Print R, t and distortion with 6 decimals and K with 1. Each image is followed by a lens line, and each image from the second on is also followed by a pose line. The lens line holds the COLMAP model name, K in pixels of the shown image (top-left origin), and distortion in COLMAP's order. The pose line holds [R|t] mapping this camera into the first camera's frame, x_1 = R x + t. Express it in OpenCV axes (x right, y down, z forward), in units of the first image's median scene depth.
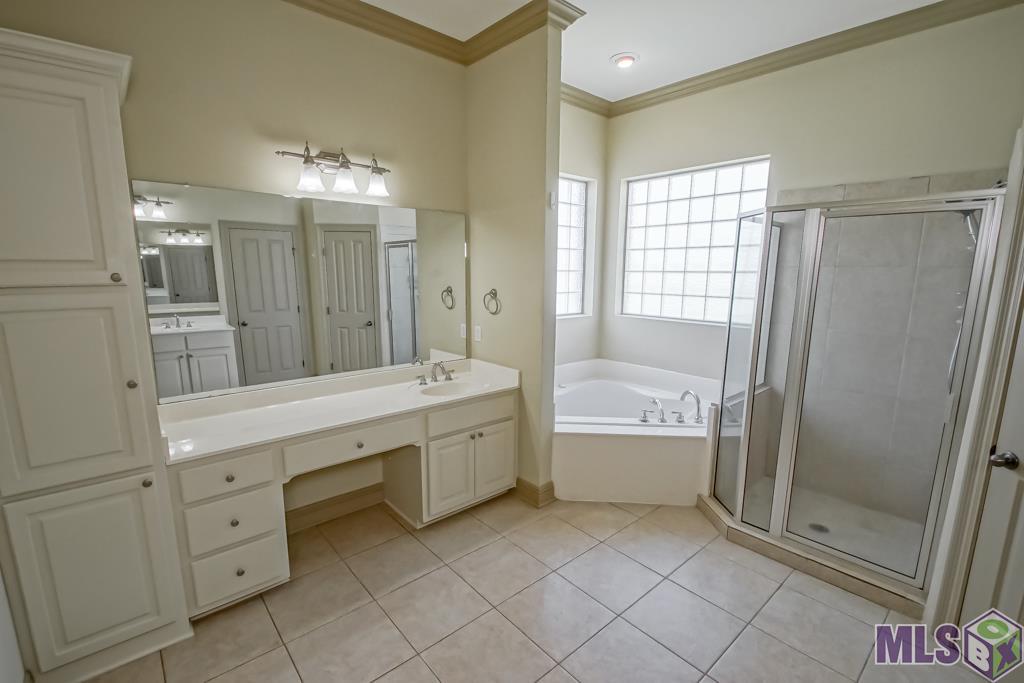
lens RADIAL K [[463.1, 0, 510.2], [0, 463.1, 347.4], [0, 0, 1]] dist [-0.017667, -0.002146]
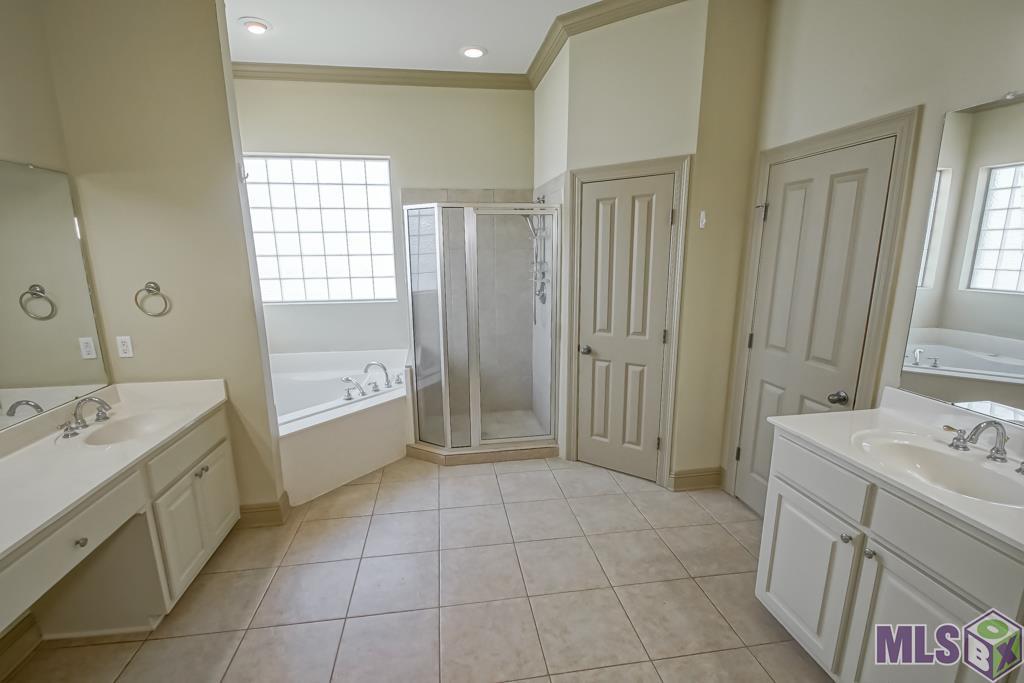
lens RADIAL K [[463.1, 0, 514.4], [0, 463.1, 346.8], [0, 0, 1]] dist [-0.017667, -0.002146]
pose [[0.500231, -0.179026, 0.847183, -0.397300], [0.151129, 0.981427, 0.118159, -0.024031], [-0.852601, 0.068927, 0.517996, 0.135514]]
